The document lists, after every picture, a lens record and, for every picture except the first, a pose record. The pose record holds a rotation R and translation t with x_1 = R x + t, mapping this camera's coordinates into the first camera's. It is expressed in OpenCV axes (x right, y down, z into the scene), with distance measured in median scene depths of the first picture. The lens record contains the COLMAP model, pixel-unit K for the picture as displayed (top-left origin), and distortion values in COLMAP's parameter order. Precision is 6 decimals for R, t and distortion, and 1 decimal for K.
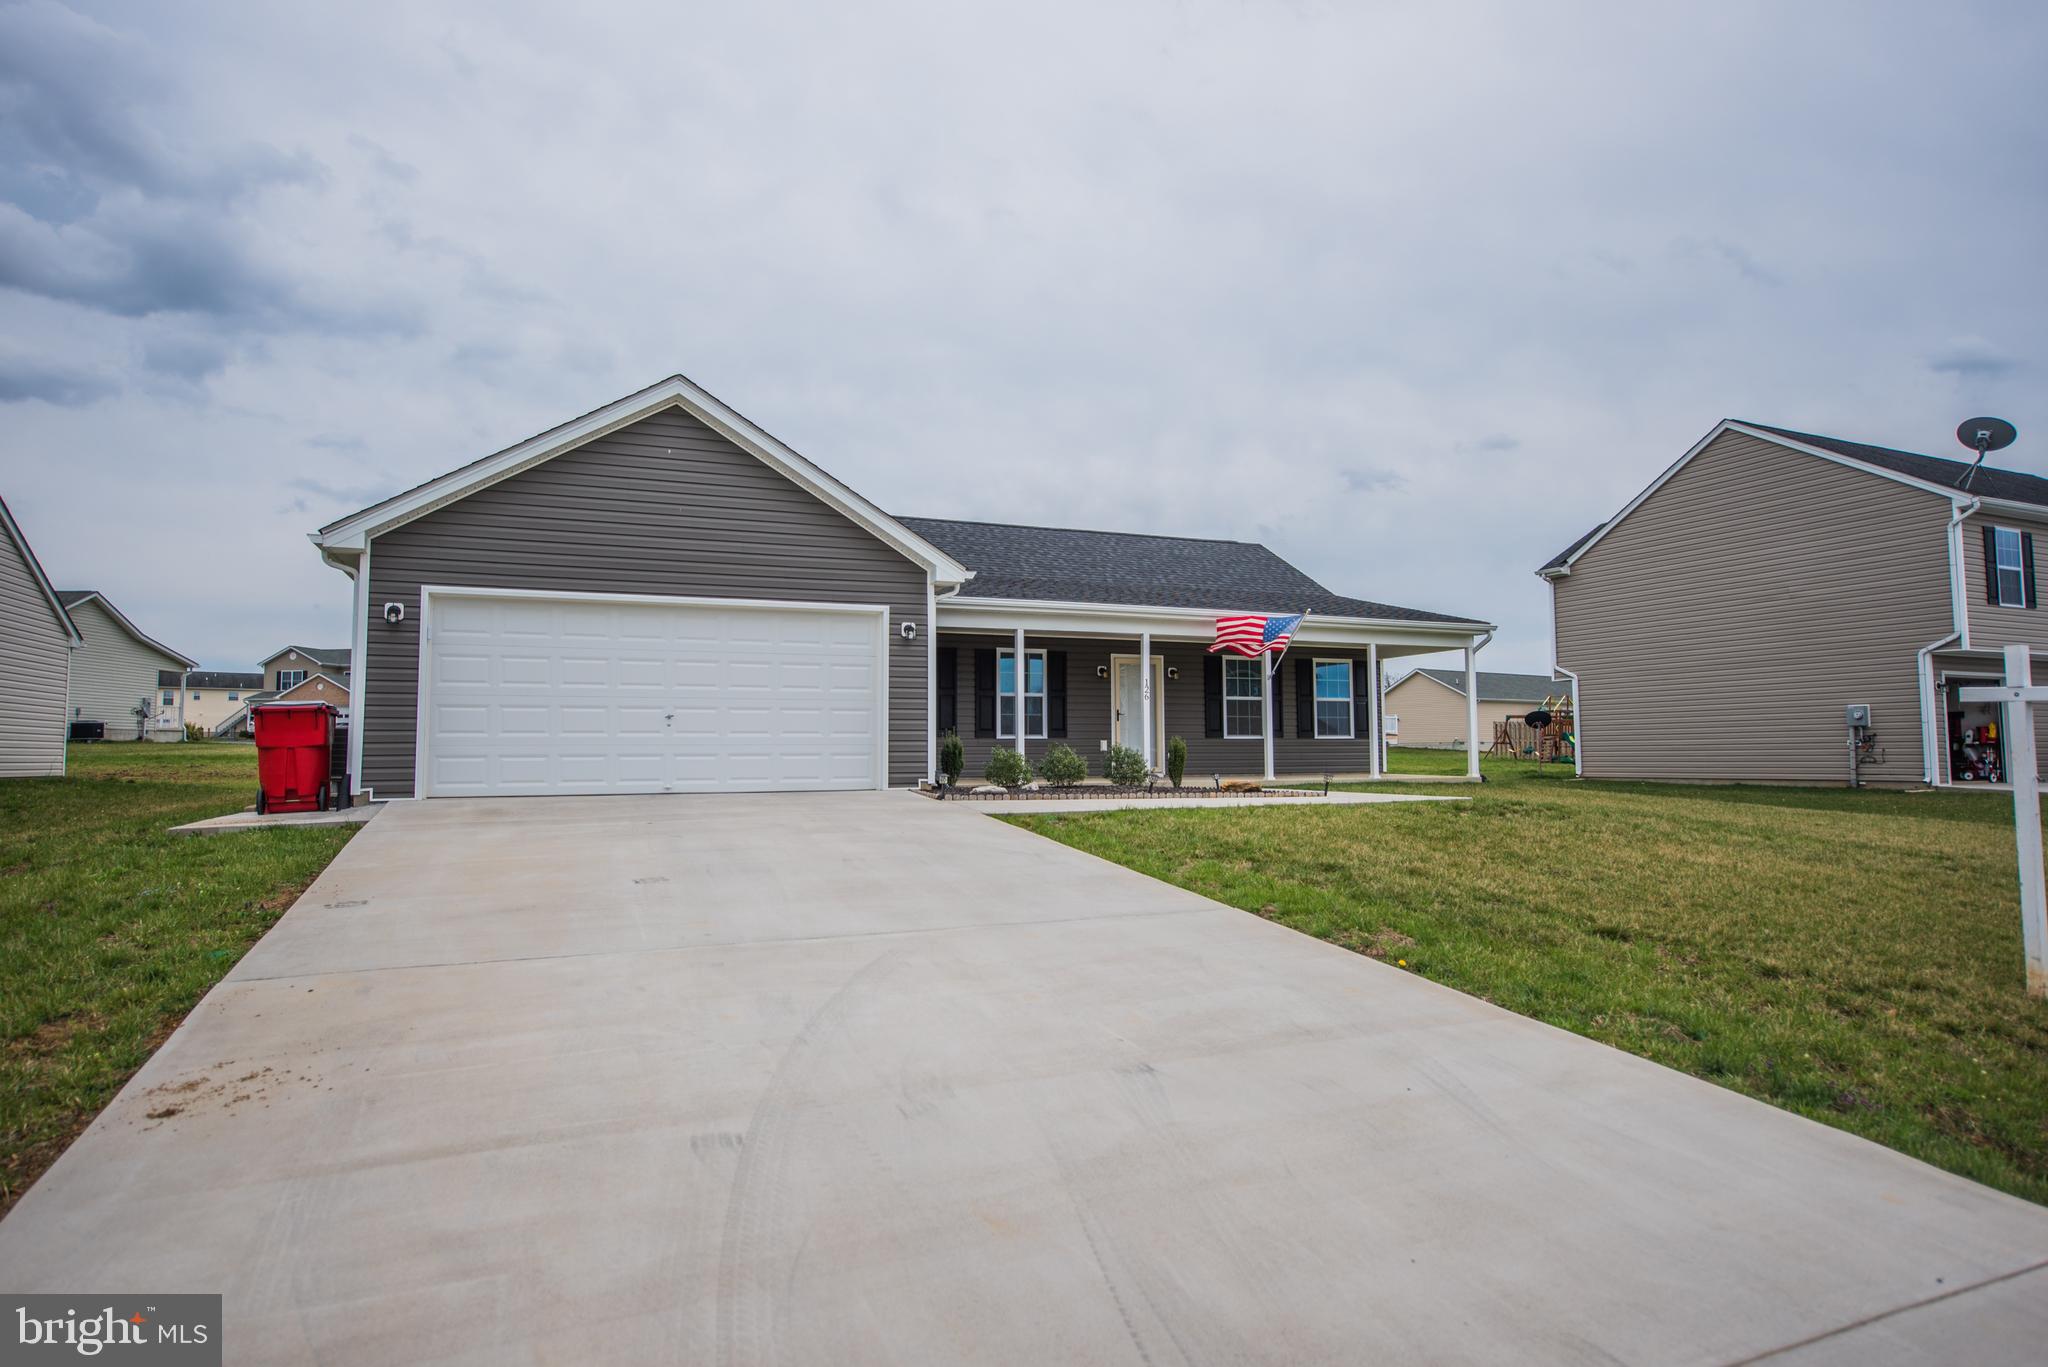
lens RADIAL K [[1163.3, 0, 1022.4], [0, 1163.3, 682.5], [0, 0, 1]] dist [0.007099, 0.000874]
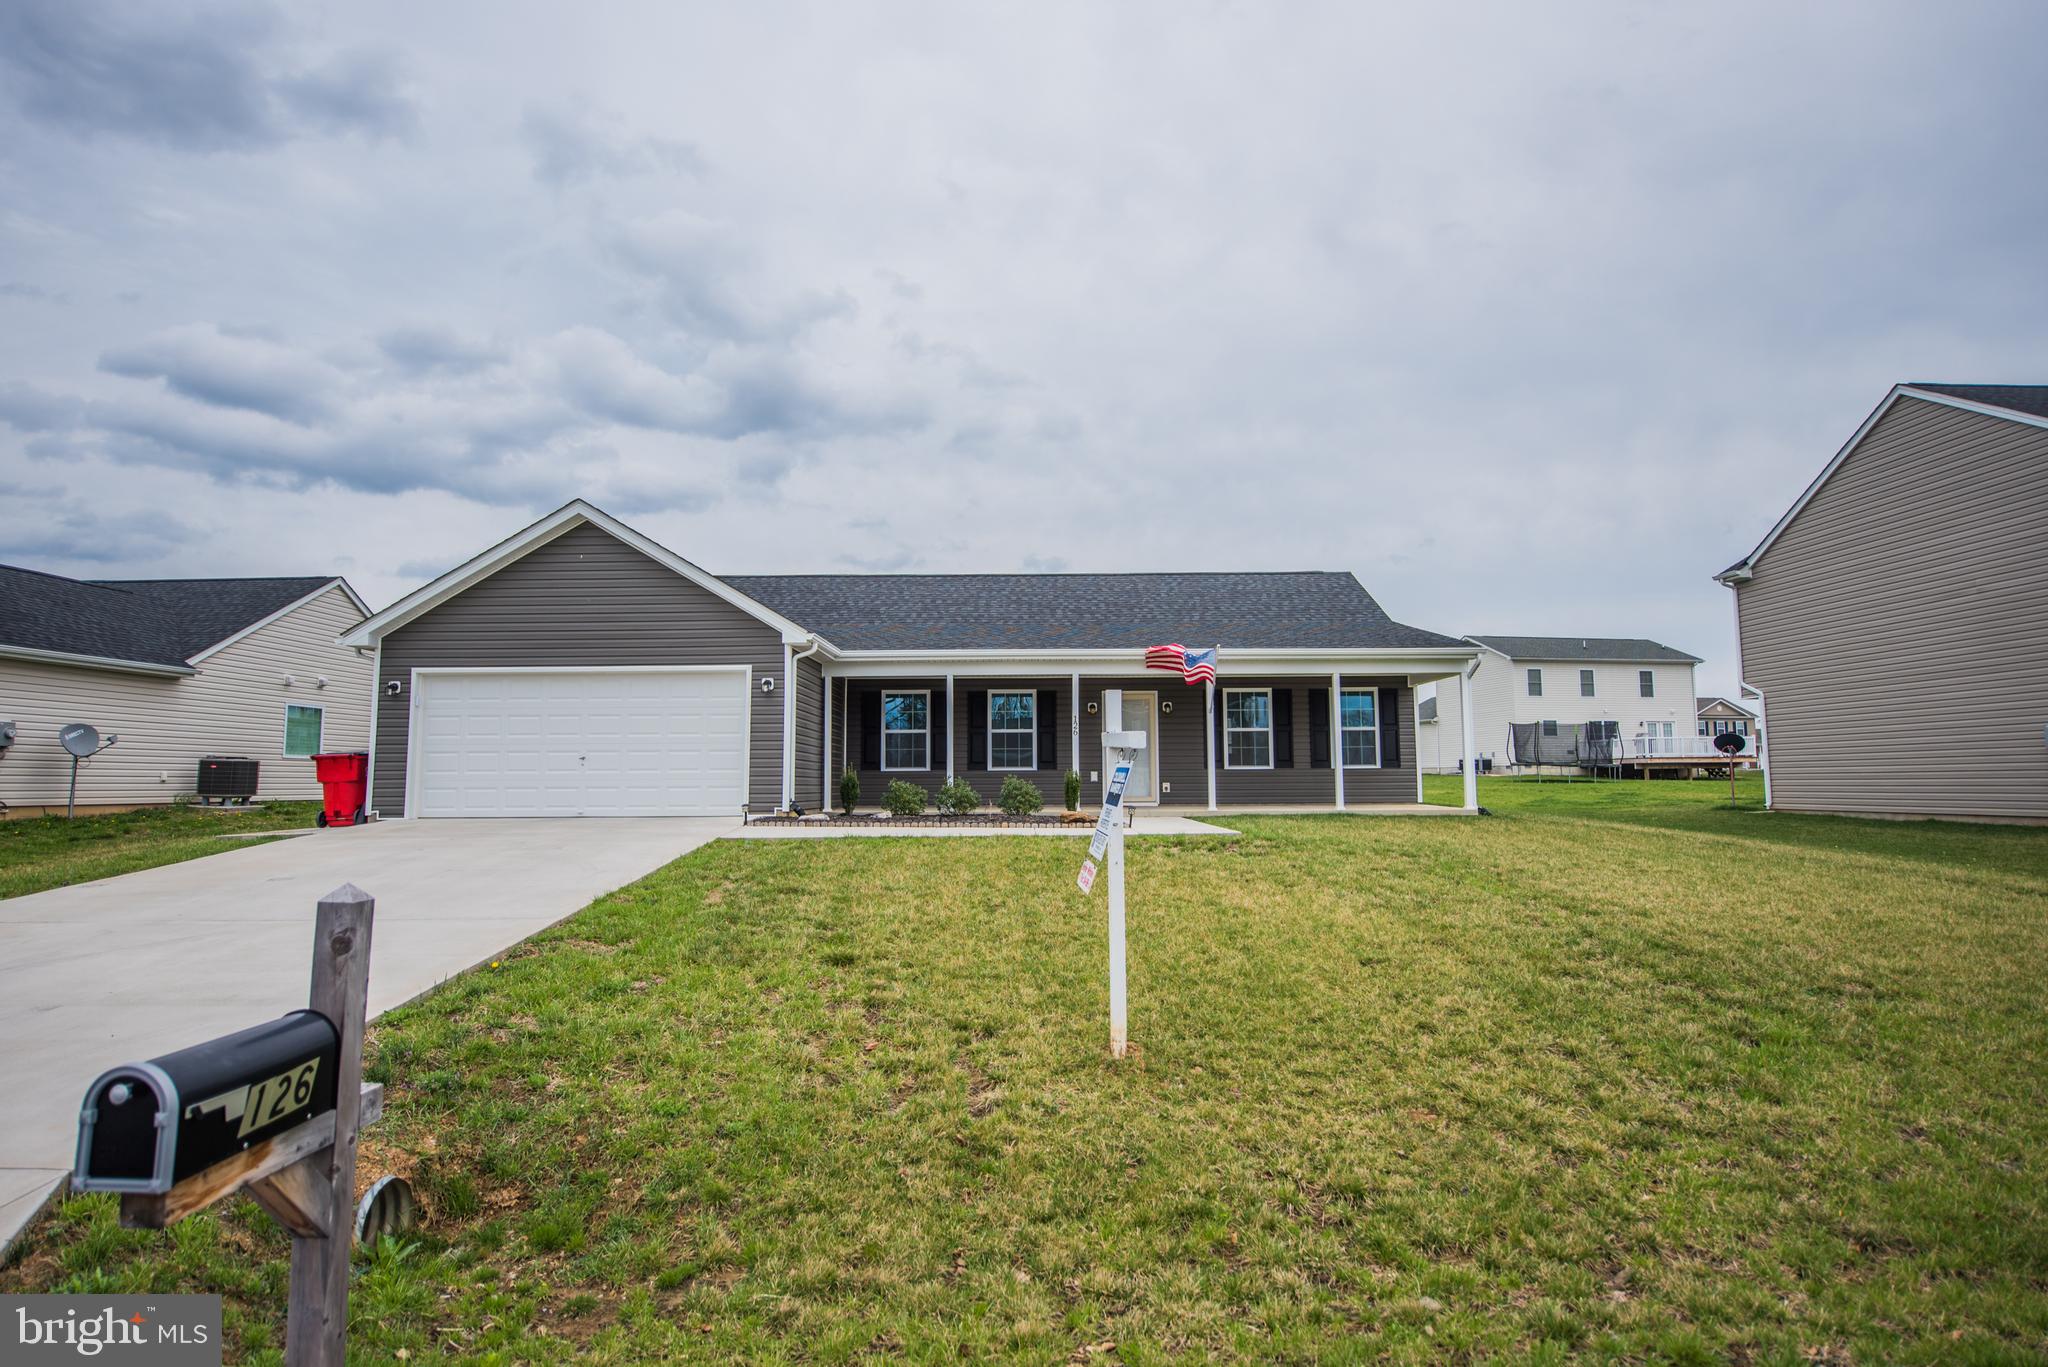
lens RADIAL K [[1124.6, 0, 1027.8], [0, 1124.6, 676.4], [0, 0, 1]] dist [0.004795, 0.000059]
pose [[0.921906, -0.038842, -0.385461, 0.415903], [0.026073, 0.998926, -0.038301, -0.000576], [0.386535, 0.025260, 0.921929, 0.014587]]
